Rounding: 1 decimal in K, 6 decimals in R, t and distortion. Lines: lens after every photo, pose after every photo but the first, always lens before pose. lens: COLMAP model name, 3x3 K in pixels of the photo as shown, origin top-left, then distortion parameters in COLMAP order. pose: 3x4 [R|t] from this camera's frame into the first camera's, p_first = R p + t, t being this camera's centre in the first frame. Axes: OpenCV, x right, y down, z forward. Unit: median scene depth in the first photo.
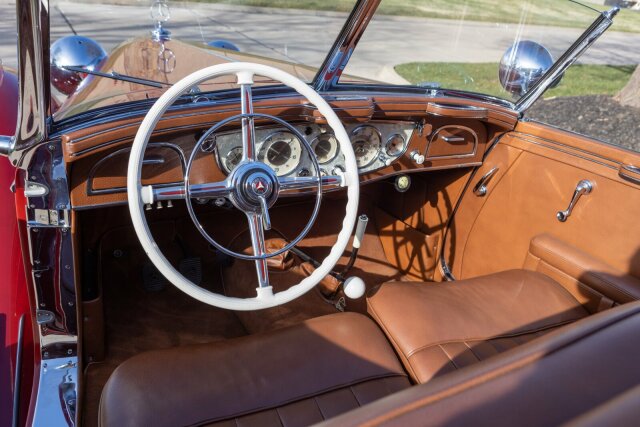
lens RADIAL K [[532.5, 0, 321.3], [0, 532.5, 218.6], [0, 0, 1]] dist [-0.006873, 0.001310]
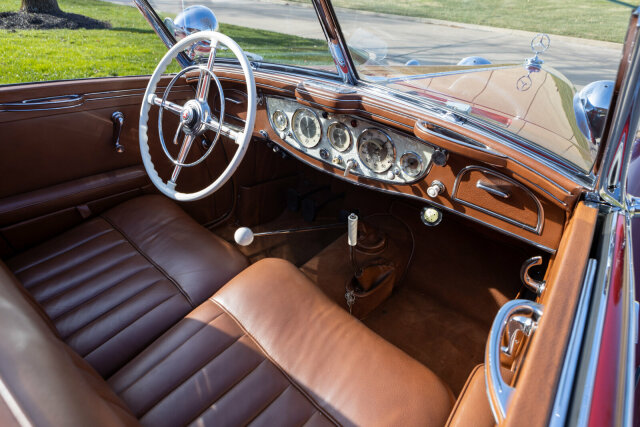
lens RADIAL K [[433.8, 0, 320.6], [0, 433.8, 213.7], [0, 0, 1]] dist [-0.040672, 0.000983]
pose [[0.342889, 0.391010, -0.854130, 0.775901], [-0.425451, 0.875292, 0.229901, -0.174447], [0.837507, 0.284560, 0.466484, 0.581588]]
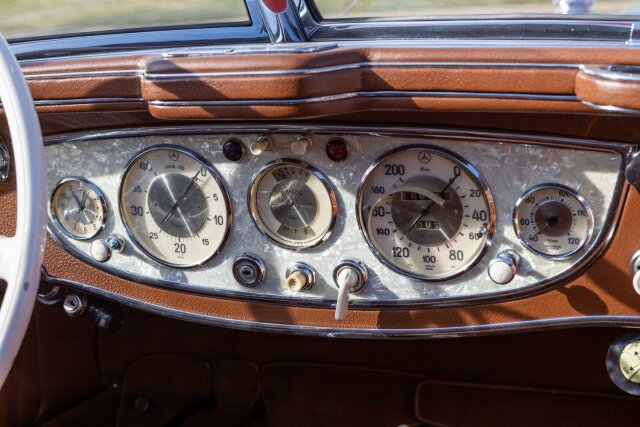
lens RADIAL K [[1010.8, 0, 320.5], [0, 1010.8, 213.8], [0, 0, 1]] dist [-0.031094, 0.000000]
pose [[0.618071, 0.061641, -0.783702, 0.518670], [-0.212018, 0.973050, -0.090675, -0.066990], [0.756992, 0.222203, 0.614483, 0.585514]]
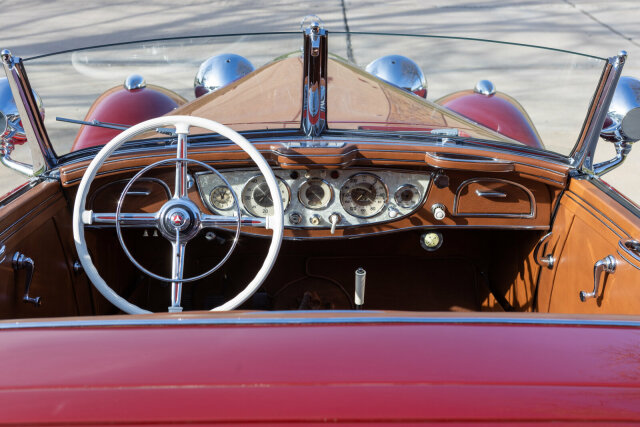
lens RADIAL K [[889.1, 0, 320.2], [0, 889.1, 212.9], [0, 0, 1]] dist [-0.048158, 0.000000]
pose [[0.875827, 0.080596, -0.475848, 0.760606], [-0.129047, 0.989166, -0.069981, 0.014823], [0.465052, 0.122698, 0.876739, -0.400253]]
